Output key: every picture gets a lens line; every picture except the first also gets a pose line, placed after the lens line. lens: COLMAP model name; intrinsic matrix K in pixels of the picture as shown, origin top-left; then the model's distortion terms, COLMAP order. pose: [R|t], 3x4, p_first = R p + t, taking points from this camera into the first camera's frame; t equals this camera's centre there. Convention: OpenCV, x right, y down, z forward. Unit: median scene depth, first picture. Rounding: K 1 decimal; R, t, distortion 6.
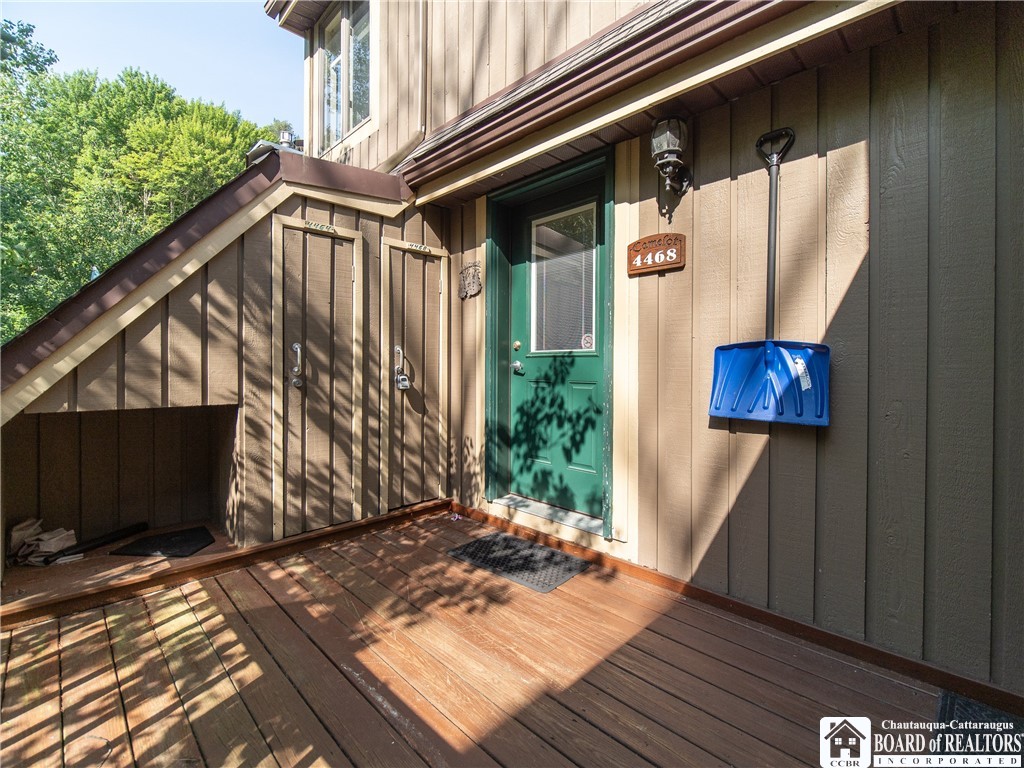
lens RADIAL K [[469.8, 0, 513.8], [0, 469.8, 361.4], [0, 0, 1]] dist [-0.000021, -0.000561]
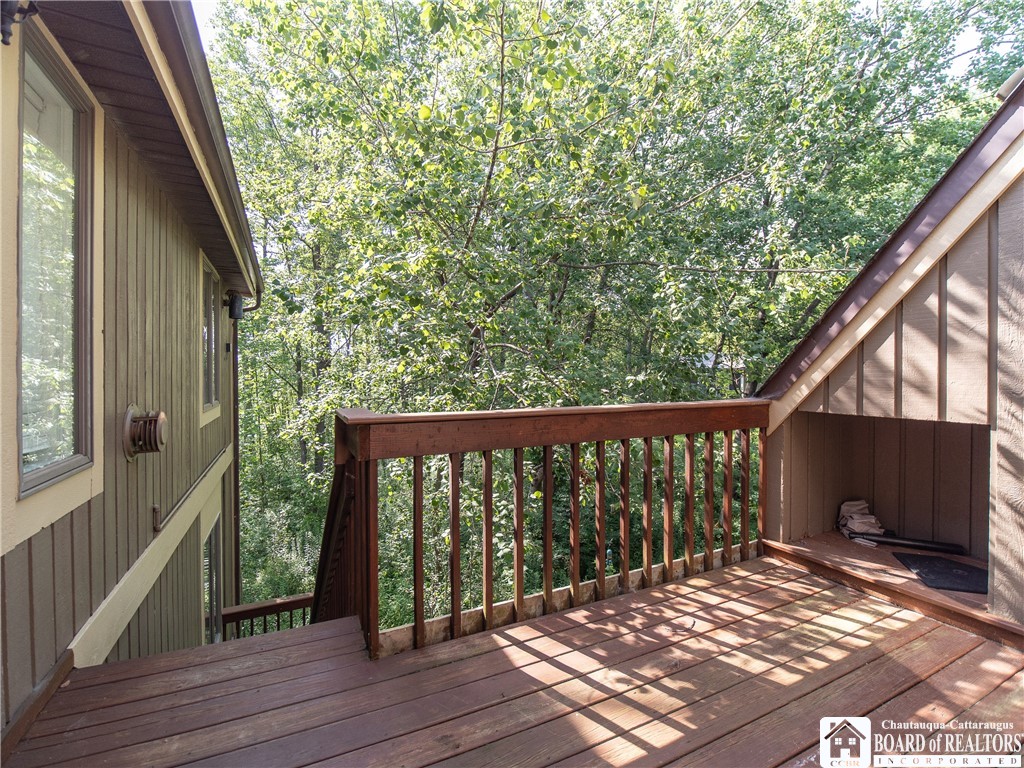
lens RADIAL K [[479.0, 0, 513.9], [0, 479.0, 367.1], [0, 0, 1]] dist [-0.003186, -0.000452]
pose [[-0.327118, -0.008735, -0.944943, 0.476318], [0.016457, 0.999753, -0.014938, -0.007561], [0.944840, -0.020437, -0.326894, 0.604538]]
